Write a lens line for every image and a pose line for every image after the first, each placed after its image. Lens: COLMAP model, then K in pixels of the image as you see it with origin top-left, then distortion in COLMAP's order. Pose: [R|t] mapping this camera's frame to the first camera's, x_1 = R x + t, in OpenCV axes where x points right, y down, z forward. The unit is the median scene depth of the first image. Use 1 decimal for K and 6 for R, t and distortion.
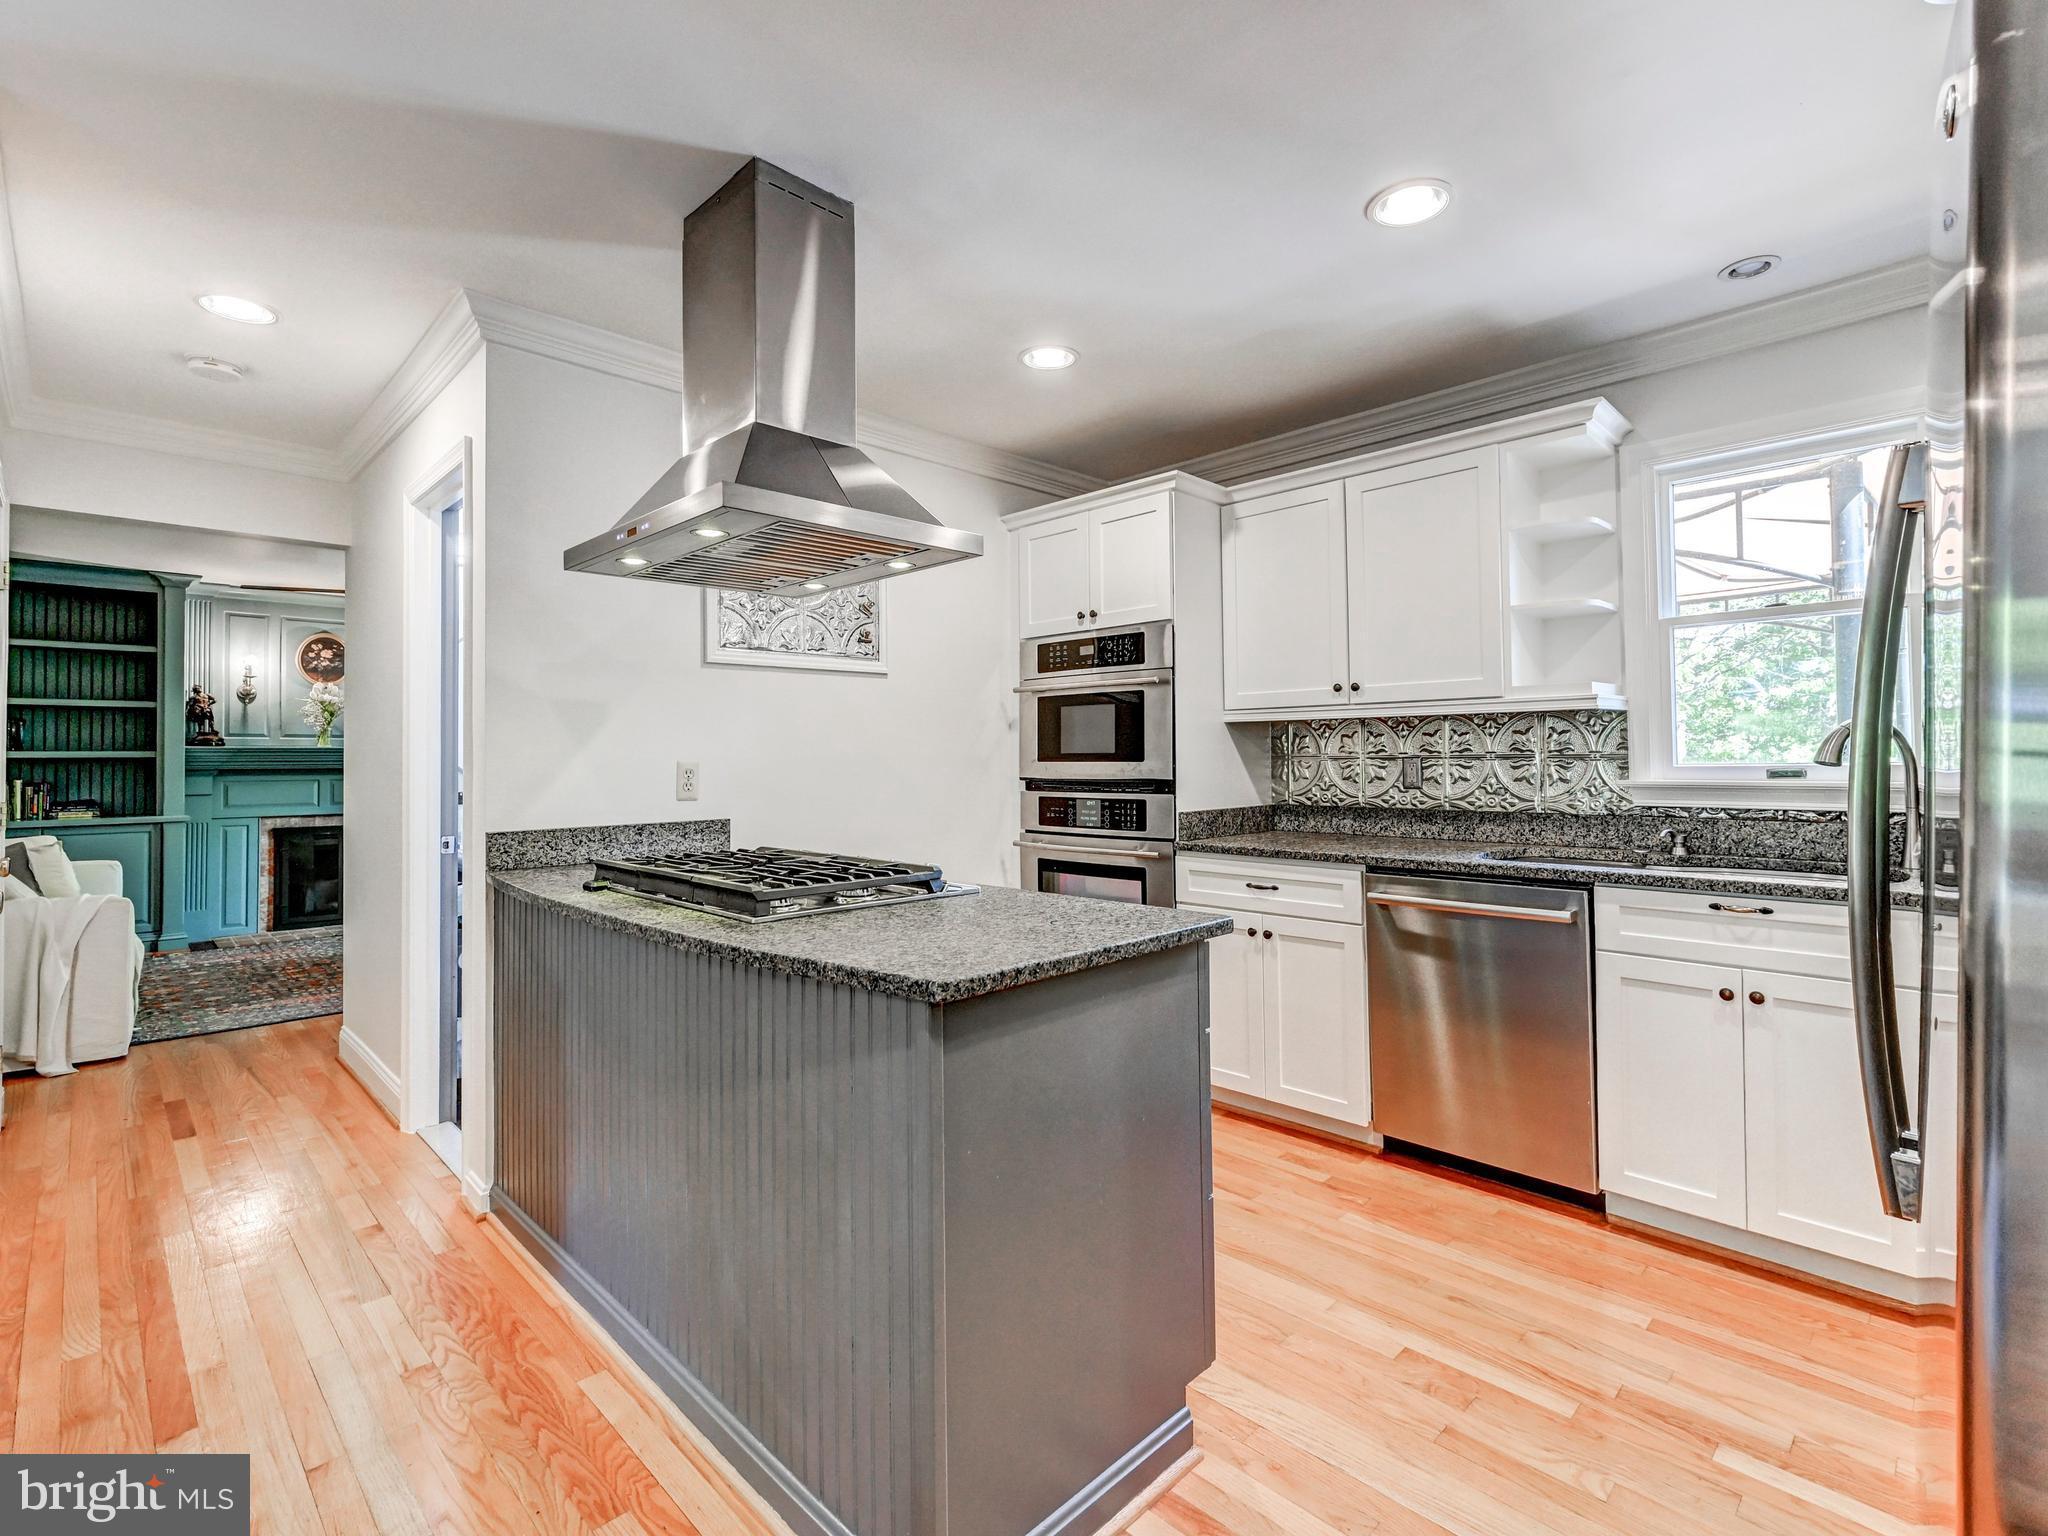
lens RADIAL K [[951.6, 0, 1052.7], [0, 951.6, 743.5], [0, 0, 1]] dist [0.000024, -0.000358]
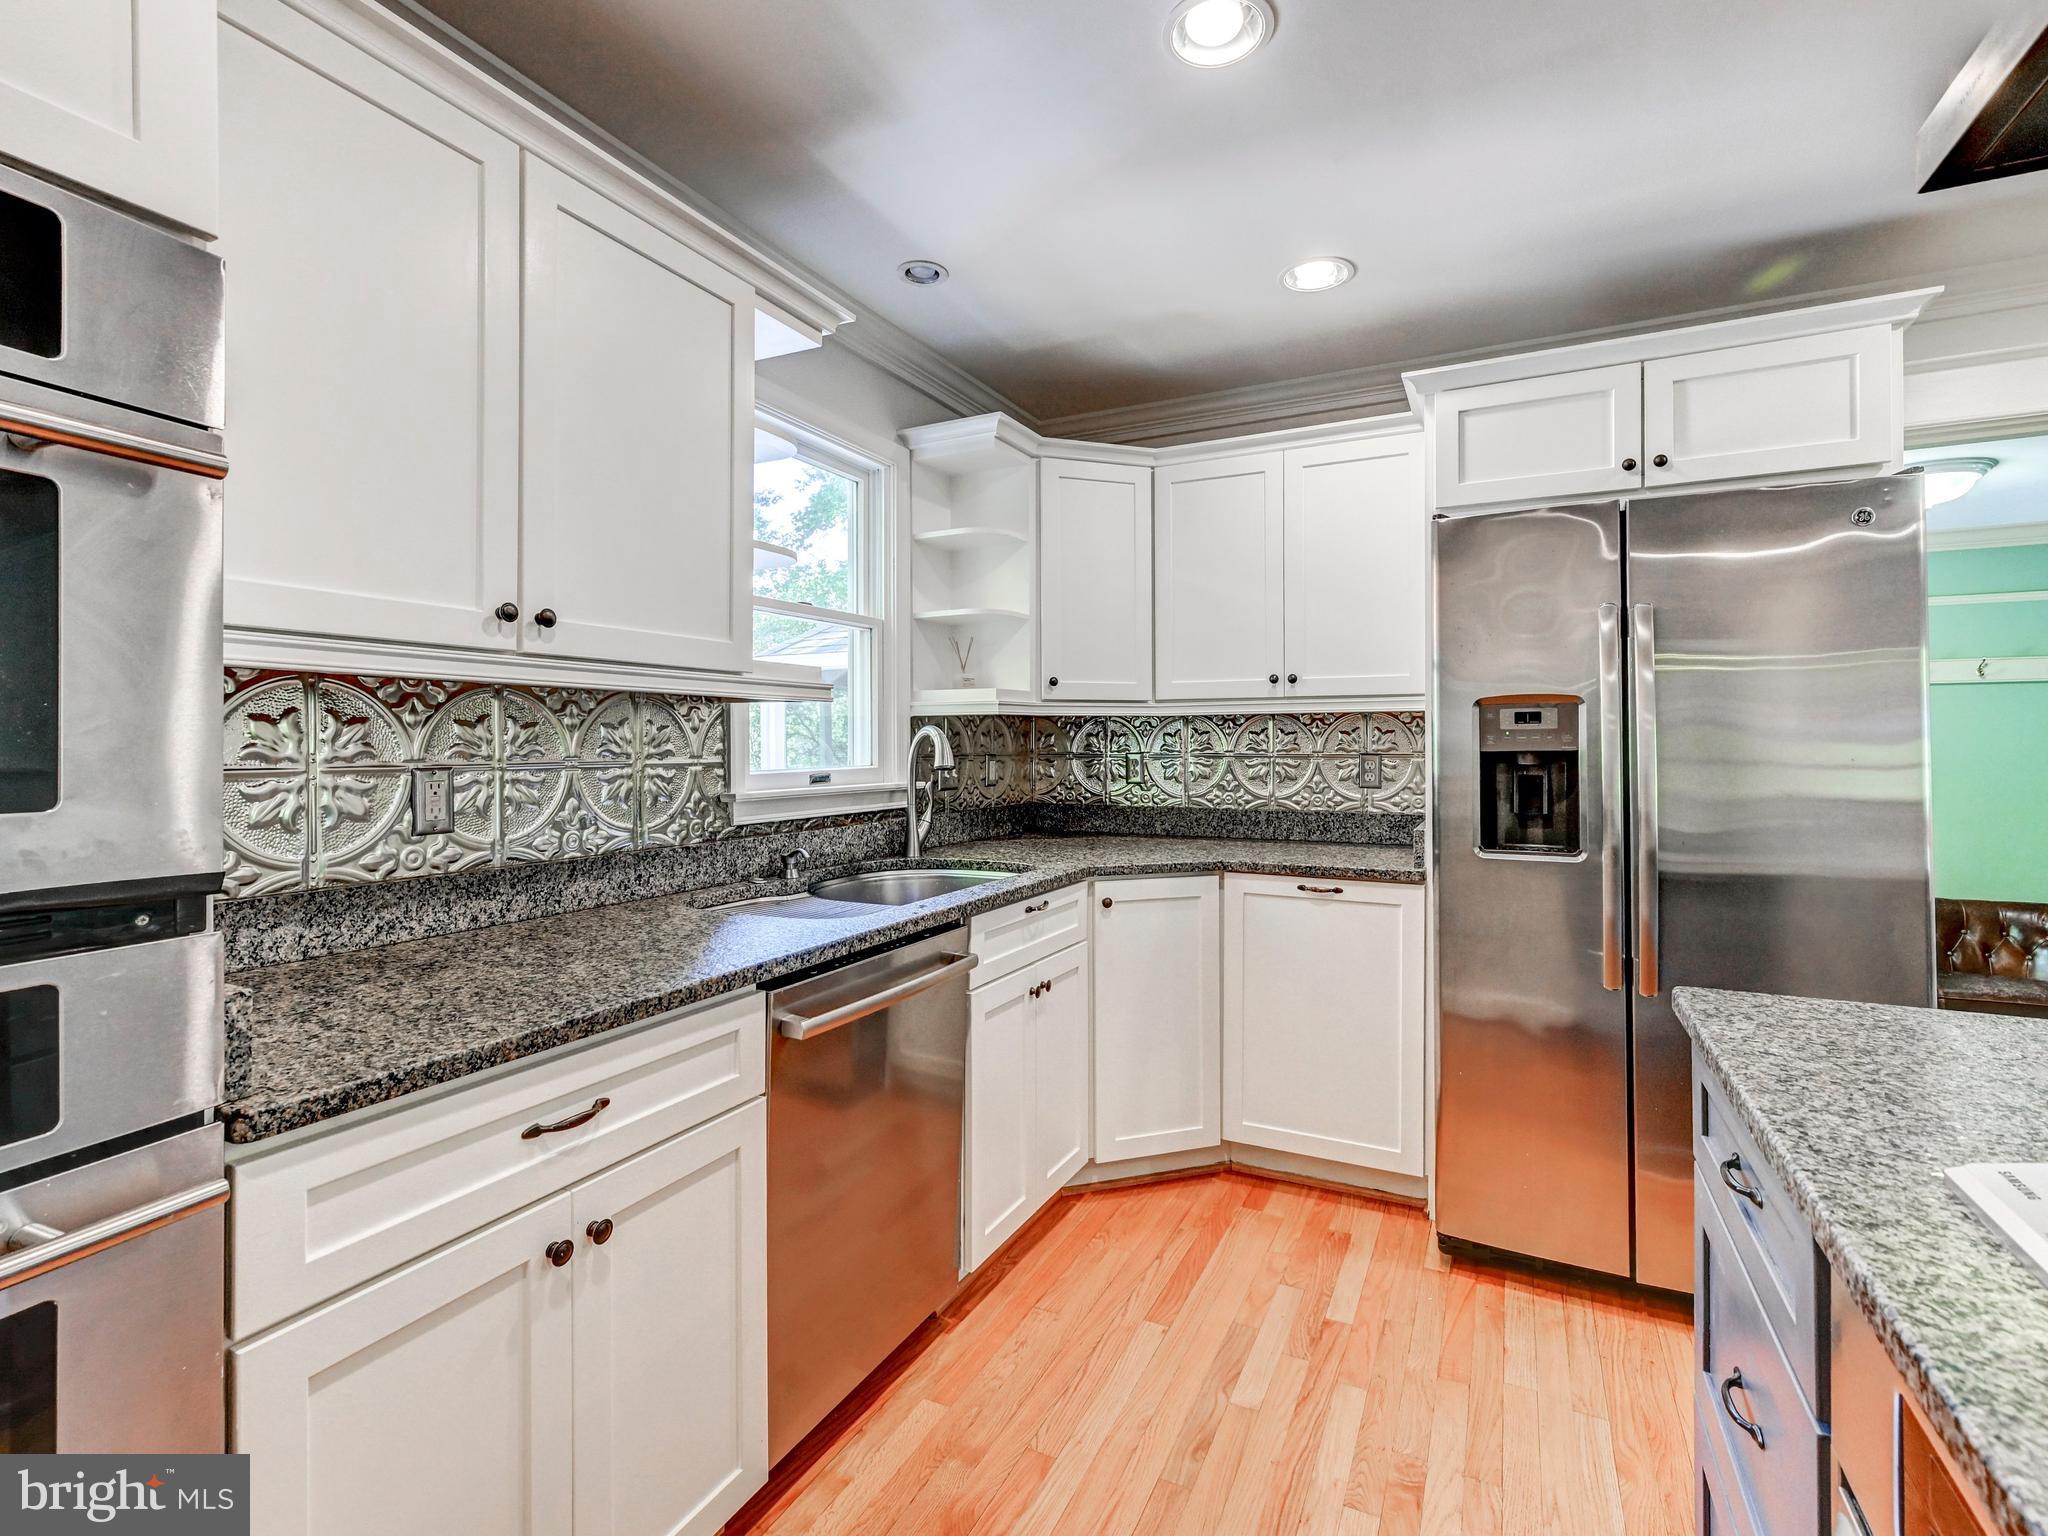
lens RADIAL K [[951.6, 0, 1052.7], [0, 951.6, 743.5], [0, 0, 1]] dist [0.000024, -0.000358]
pose [[-0.311837, 0.008761, 0.950095, -0.611494], [-0.012209, 0.999838, -0.013227, 0.014201], [-0.950057, -0.015725, -0.311680, 2.858872]]
